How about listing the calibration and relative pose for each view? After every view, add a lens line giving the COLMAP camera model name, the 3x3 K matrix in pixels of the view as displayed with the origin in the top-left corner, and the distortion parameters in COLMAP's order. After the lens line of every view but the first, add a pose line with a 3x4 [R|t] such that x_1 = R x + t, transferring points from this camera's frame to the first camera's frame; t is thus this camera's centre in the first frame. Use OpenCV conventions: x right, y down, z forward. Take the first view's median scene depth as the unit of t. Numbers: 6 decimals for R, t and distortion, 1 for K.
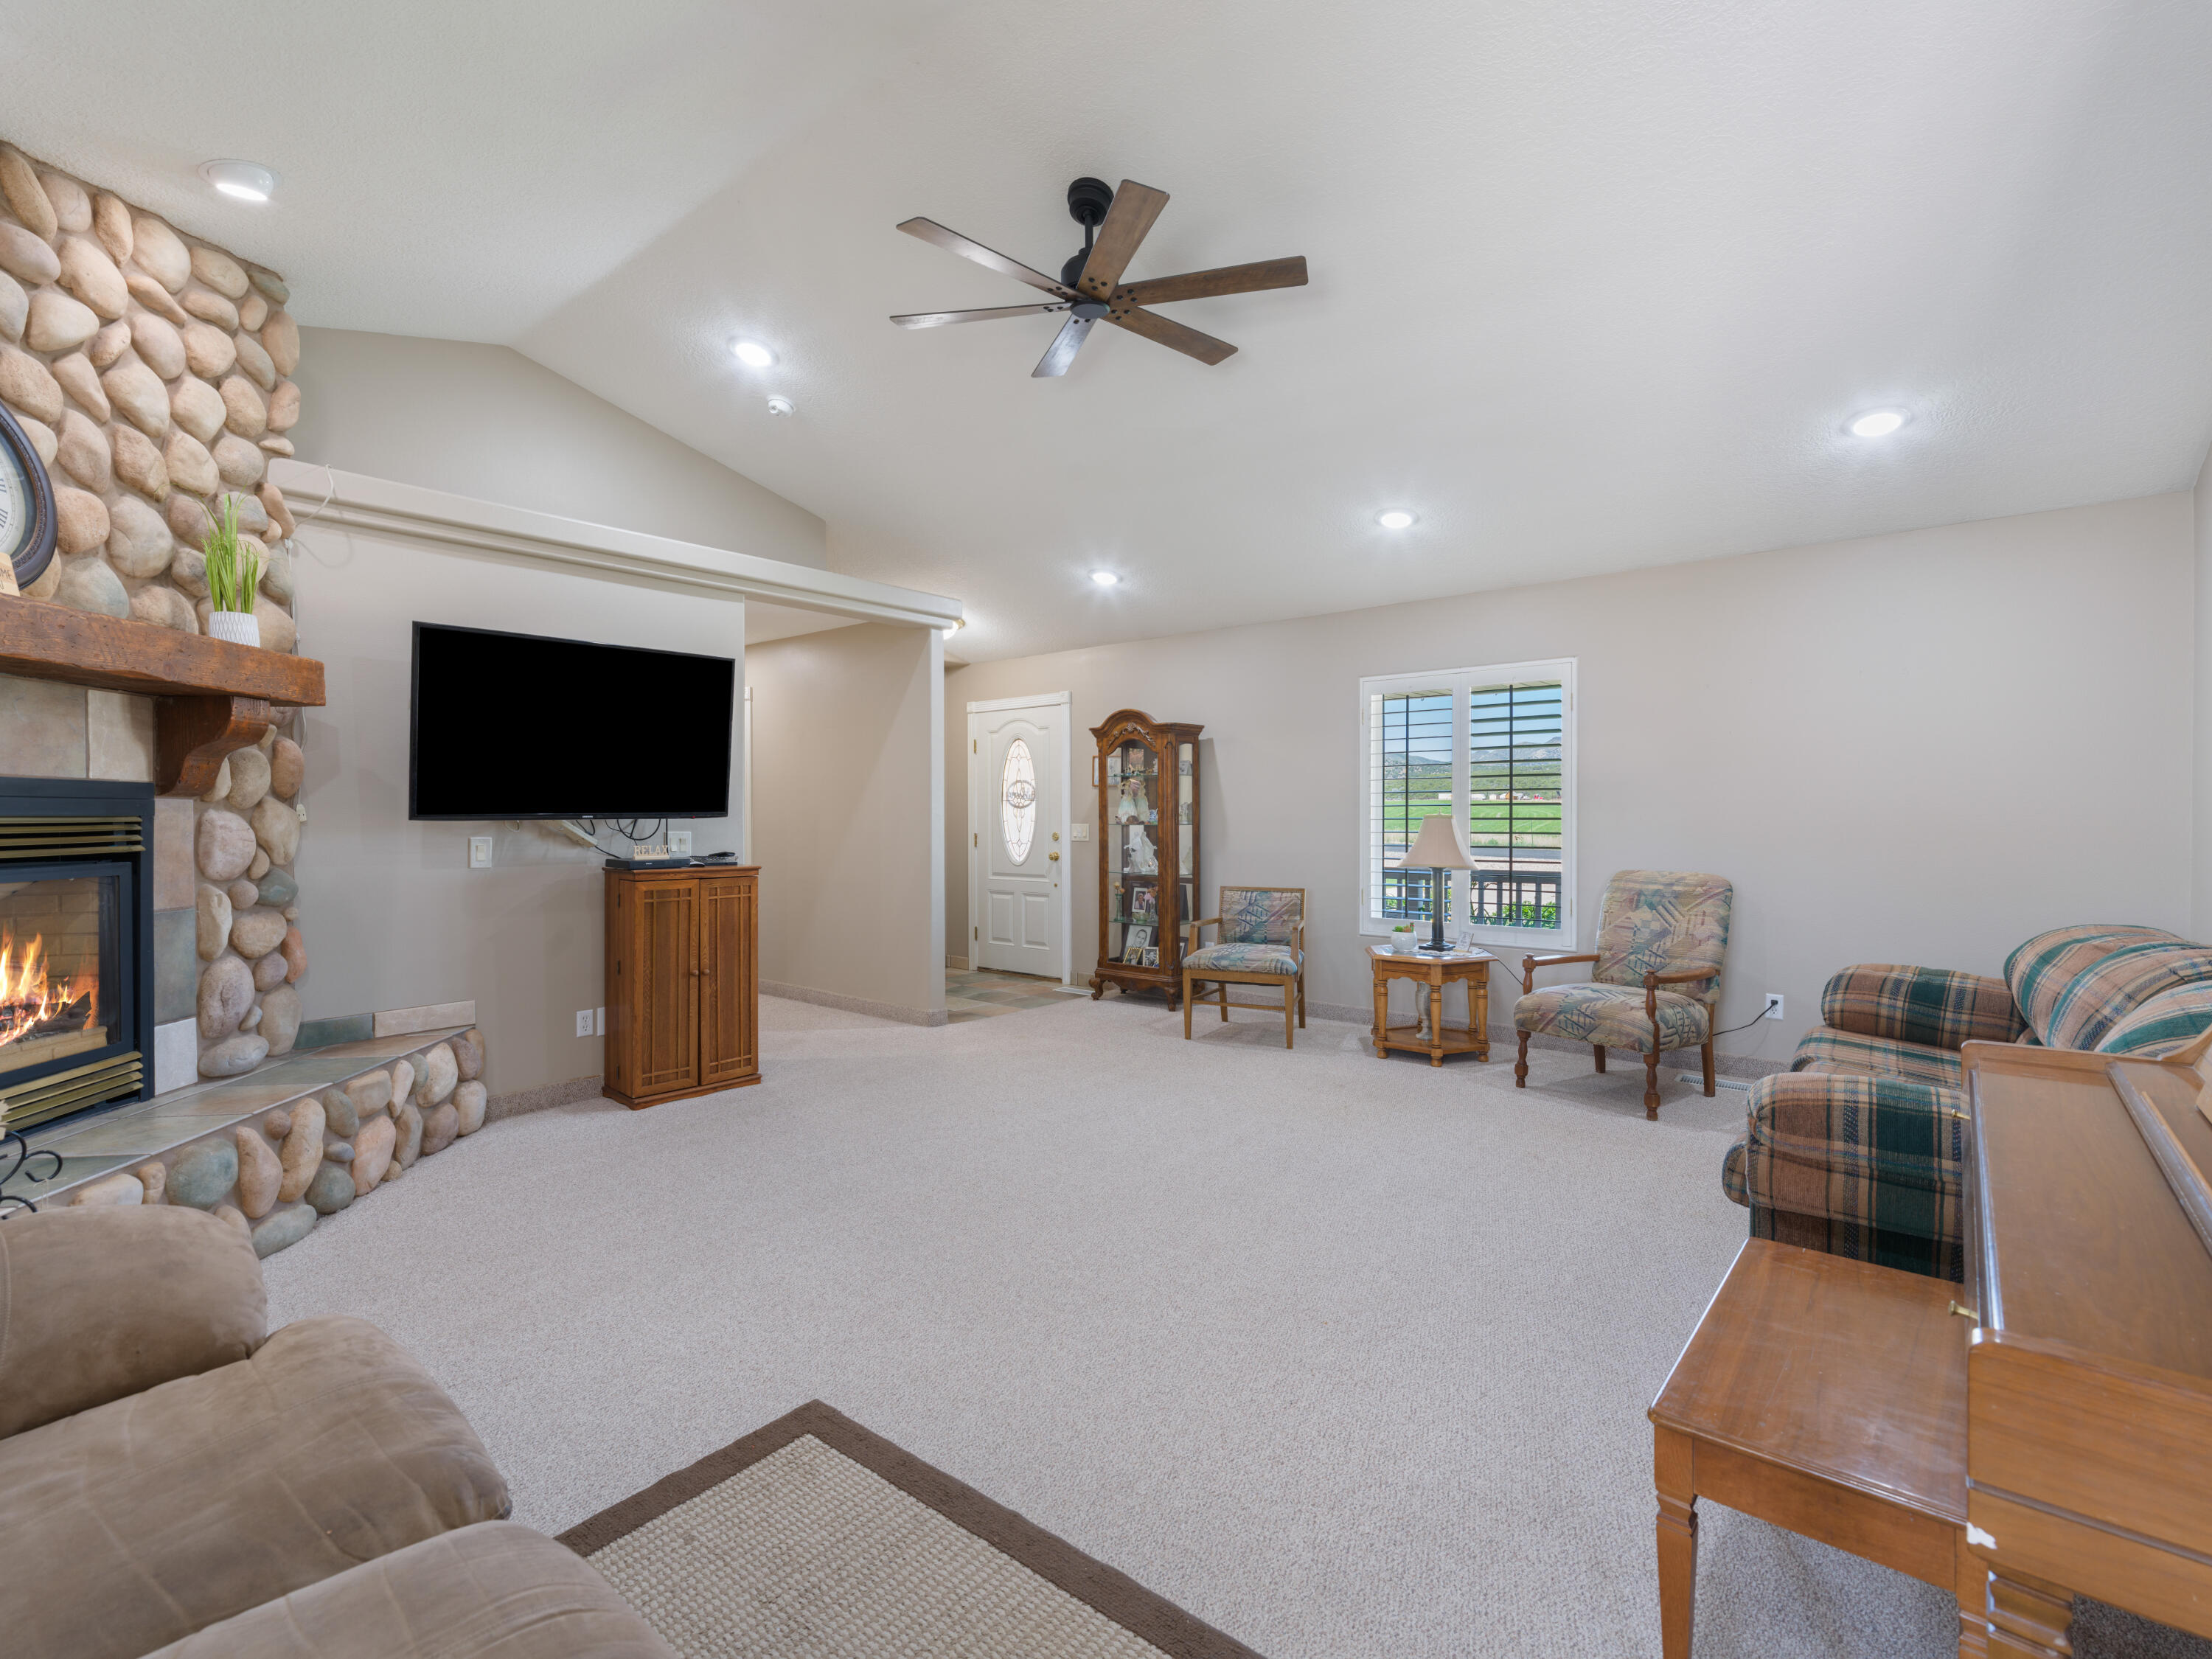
lens RADIAL K [[1019.6, 0, 1103.9], [0, 1019.6, 822.8], [0, 0, 1]] dist [0.000847, 0.000012]
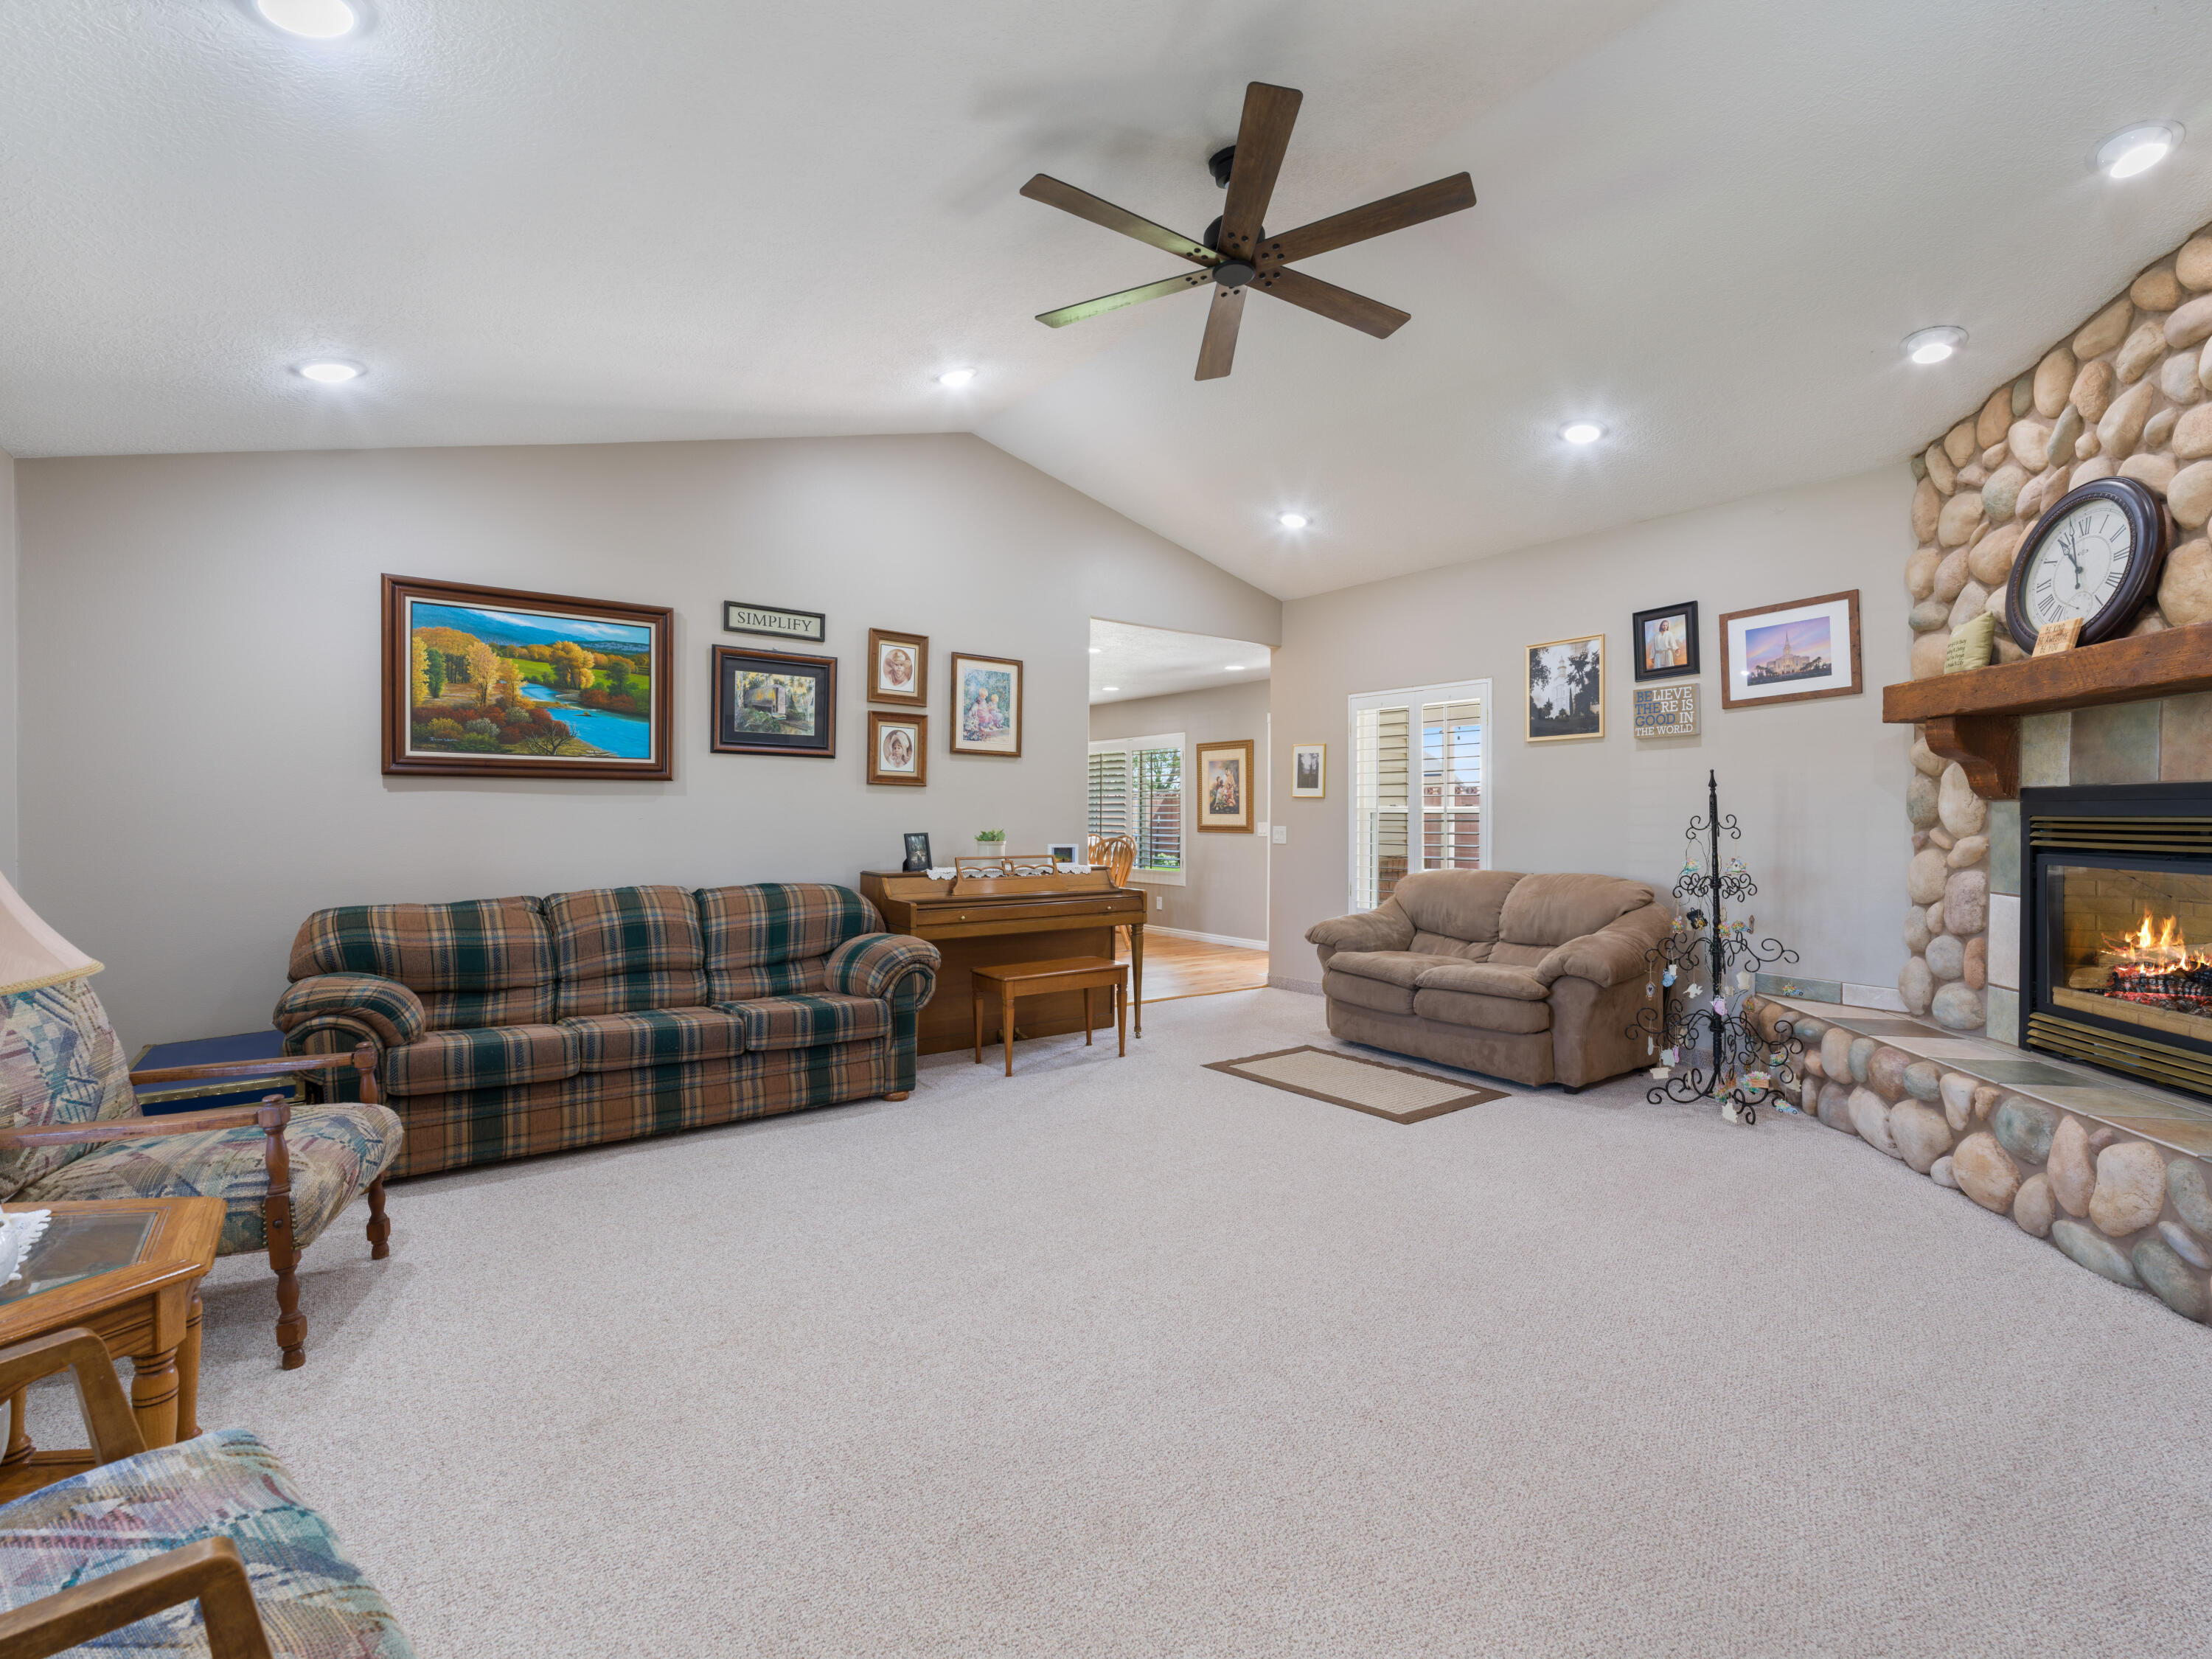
lens RADIAL K [[1019.6, 0, 1103.9], [0, 1019.6, 822.8], [0, 0, 1]] dist [0.000847, 0.000012]
pose [[-0.970728, -0.004198, 0.240146, -0.125196], [-0.000478, 0.999879, 0.015547, -0.012939], [-0.240182, 0.014977, -0.970612, 1.934404]]
